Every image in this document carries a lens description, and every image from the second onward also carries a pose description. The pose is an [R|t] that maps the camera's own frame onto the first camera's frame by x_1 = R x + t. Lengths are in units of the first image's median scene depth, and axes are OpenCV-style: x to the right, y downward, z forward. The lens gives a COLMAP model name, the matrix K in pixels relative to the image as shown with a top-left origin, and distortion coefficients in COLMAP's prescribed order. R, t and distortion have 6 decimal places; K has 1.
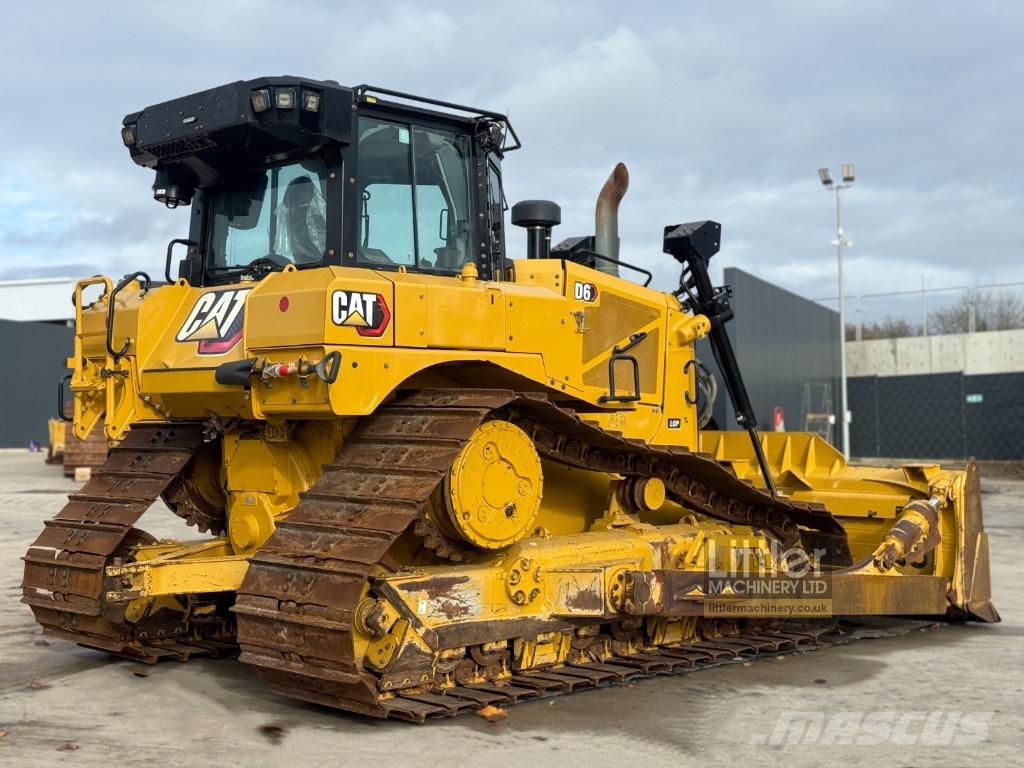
lens RADIAL K [[1421.8, 0, 512.0], [0, 1421.8, 384.0], [0, 0, 1]] dist [0.156081, -0.081305]
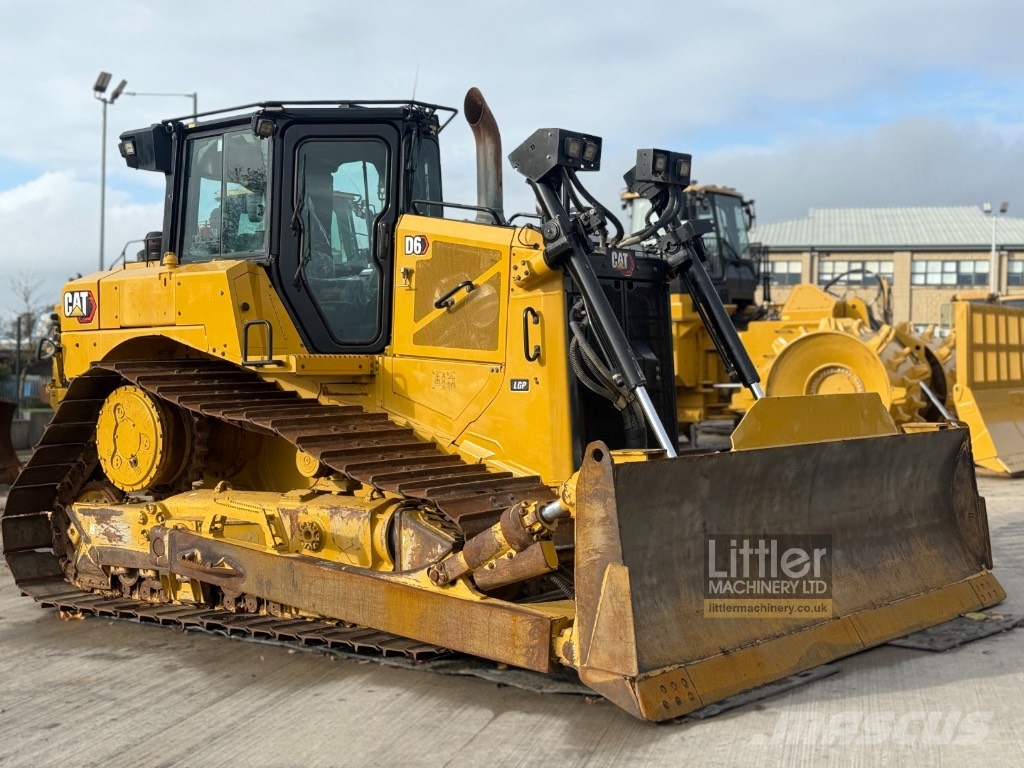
lens RADIAL K [[1421.8, 0, 512.0], [0, 1421.8, 384.0], [0, 0, 1]] dist [0.156081, -0.081305]
pose [[0.108754, 0.007635, -0.994039, 1.188711], [0.039324, 0.999155, 0.011976, 0.021497], [0.993291, -0.040392, 0.108362, 1.147918]]
